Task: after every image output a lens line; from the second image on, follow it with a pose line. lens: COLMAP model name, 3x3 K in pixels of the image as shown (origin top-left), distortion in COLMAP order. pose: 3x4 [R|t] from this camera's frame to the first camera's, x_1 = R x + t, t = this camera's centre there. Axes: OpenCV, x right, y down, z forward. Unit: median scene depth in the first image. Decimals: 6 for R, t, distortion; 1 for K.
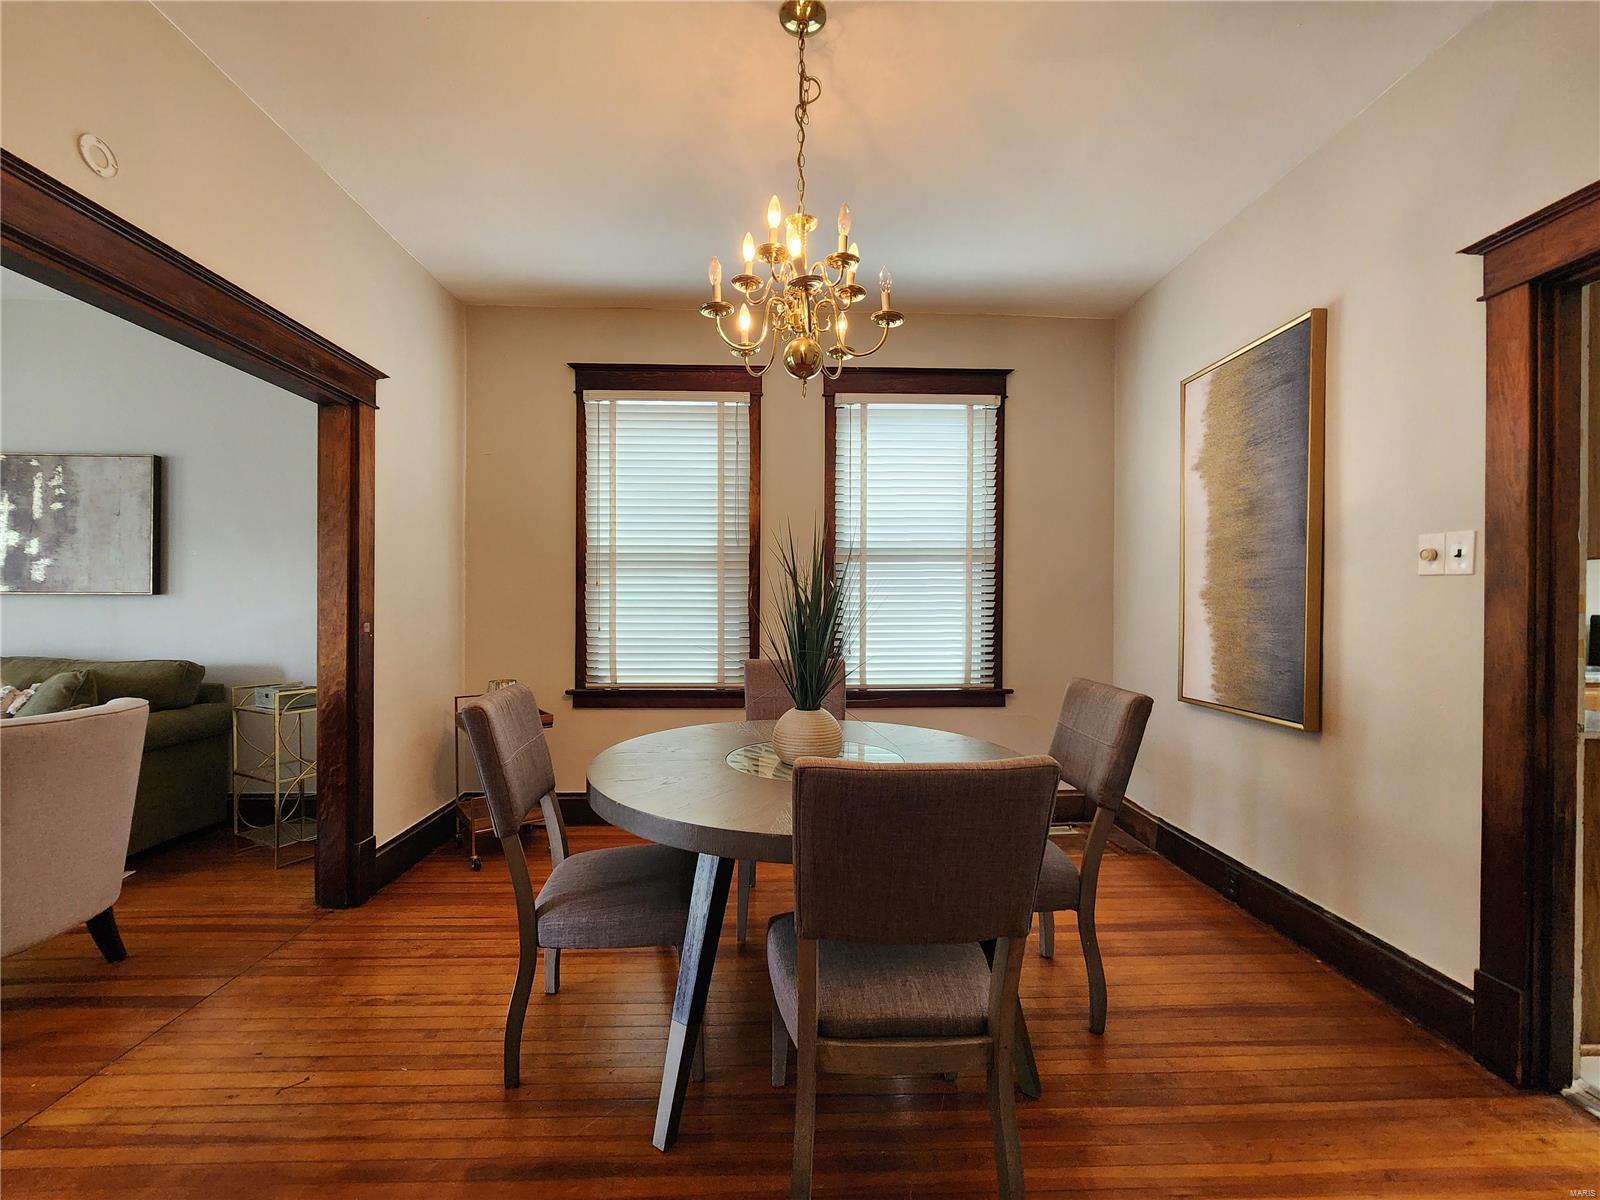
lens RADIAL K [[655.5, 0, 783.0], [0, 655.5, 613.9], [0, 0, 1]] dist [-0.016578, 0.006065]
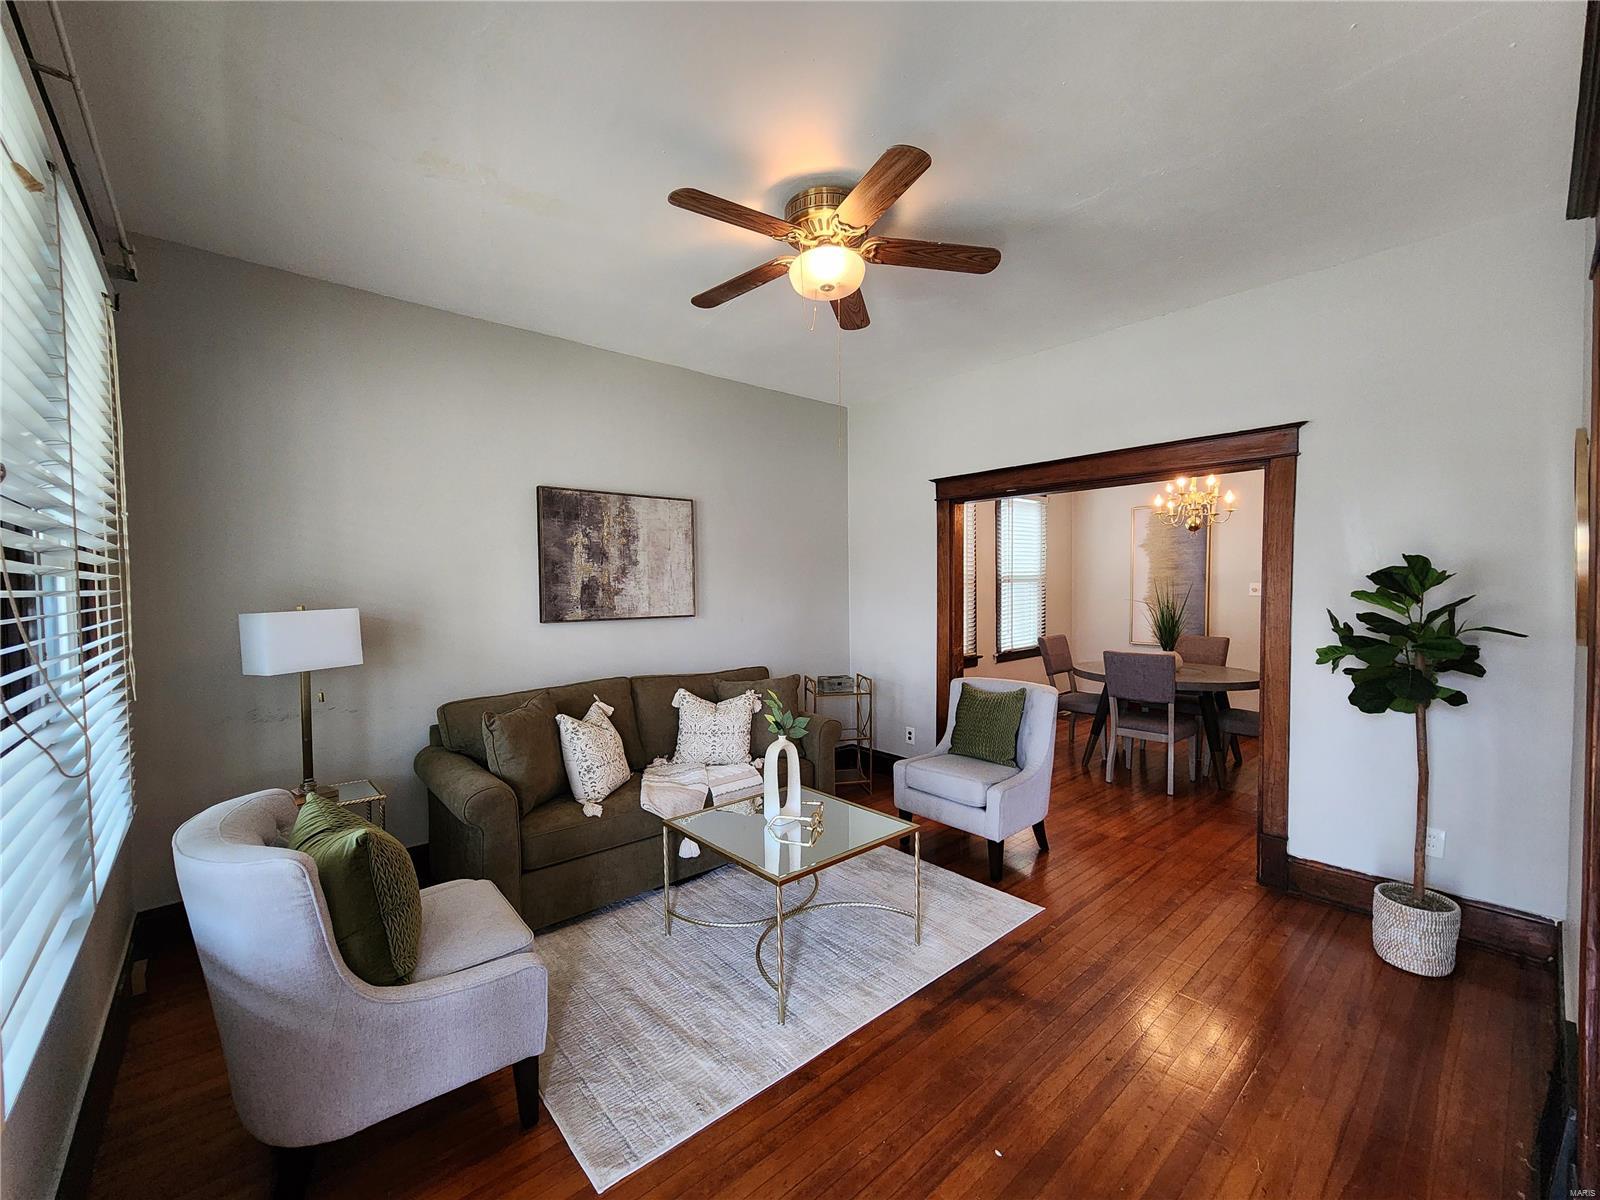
lens RADIAL K [[655.5, 0, 783.0], [0, 655.5, 613.9], [0, 0, 1]] dist [-0.016578, 0.006065]
pose [[0.782365, -0.038794, 0.621611, -1.607104], [0.020193, 0.999113, 0.036939, -0.076441], [-0.622493, -0.016347, 0.782455, -0.052896]]
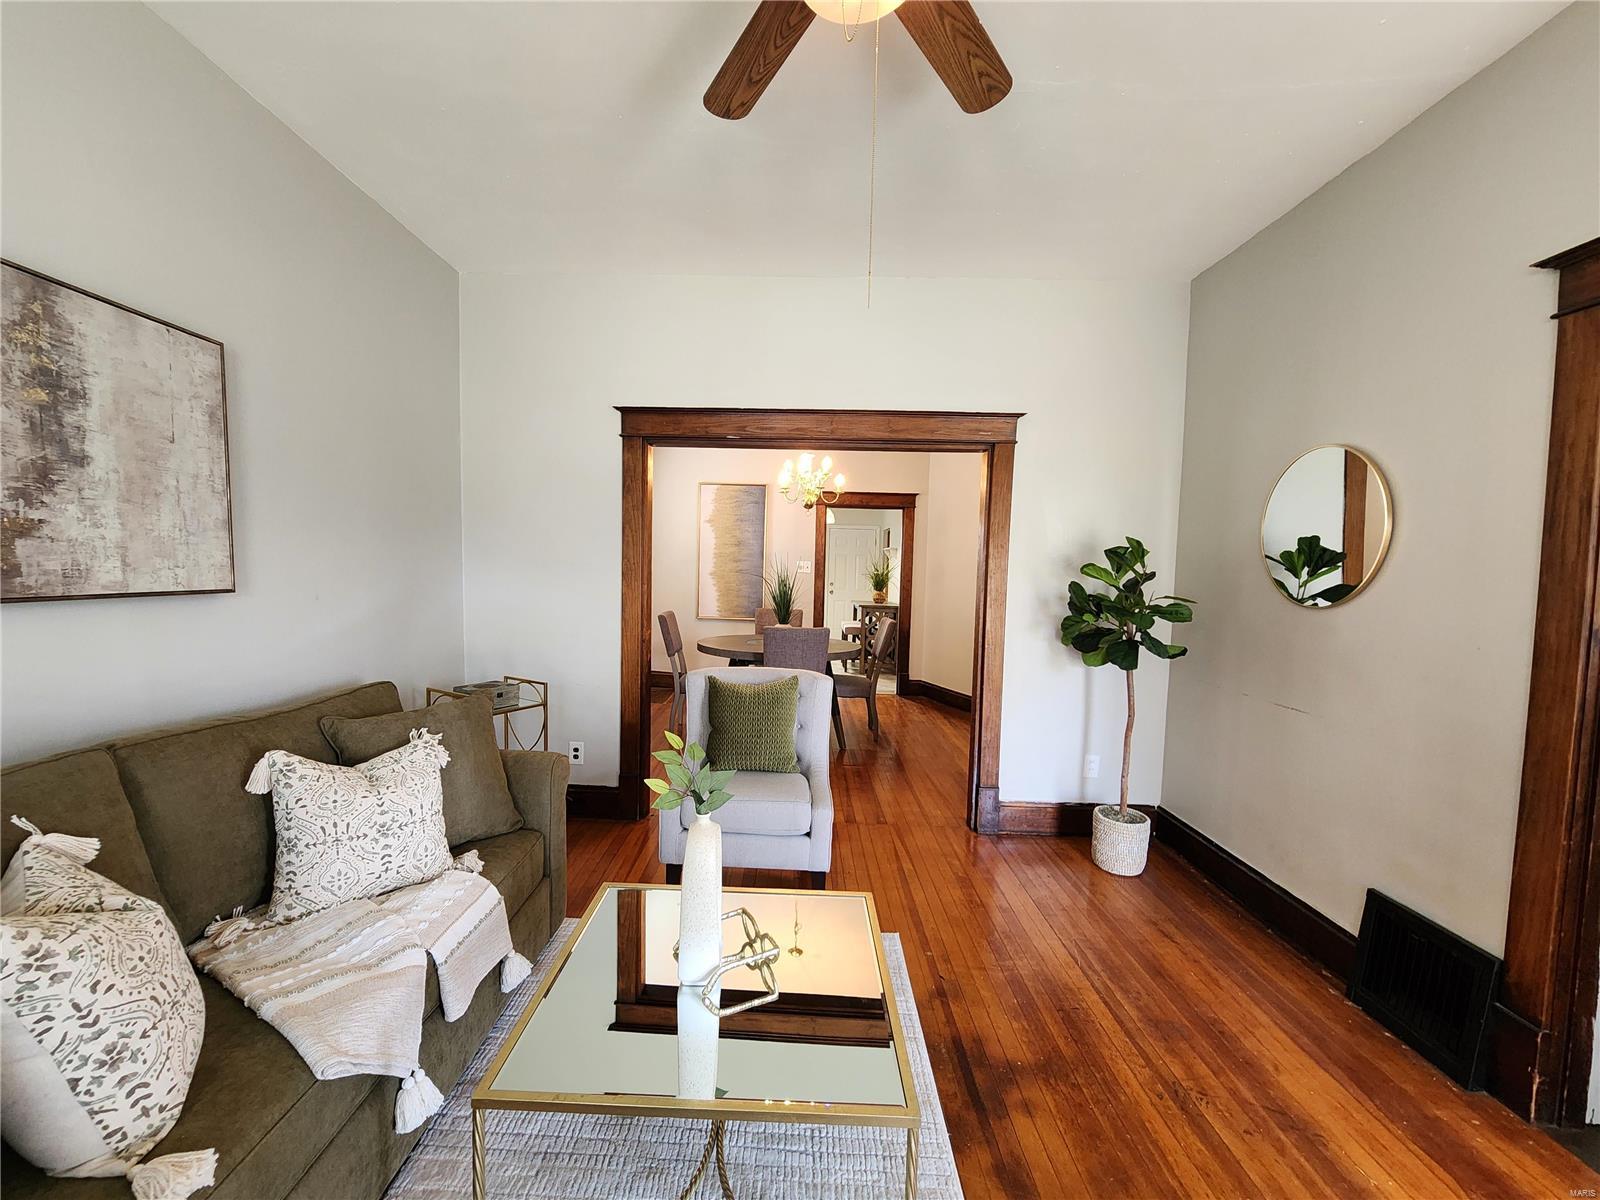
lens RADIAL K [[655.5, 0, 783.0], [0, 655.5, 613.9], [0, 0, 1]] dist [-0.016578, 0.006065]
pose [[0.060746, -0.075926, 0.995261, -1.525852], [-0.011688, 0.996980, 0.076770, -0.060897], [-0.998085, -0.016296, 0.059676, 0.480787]]
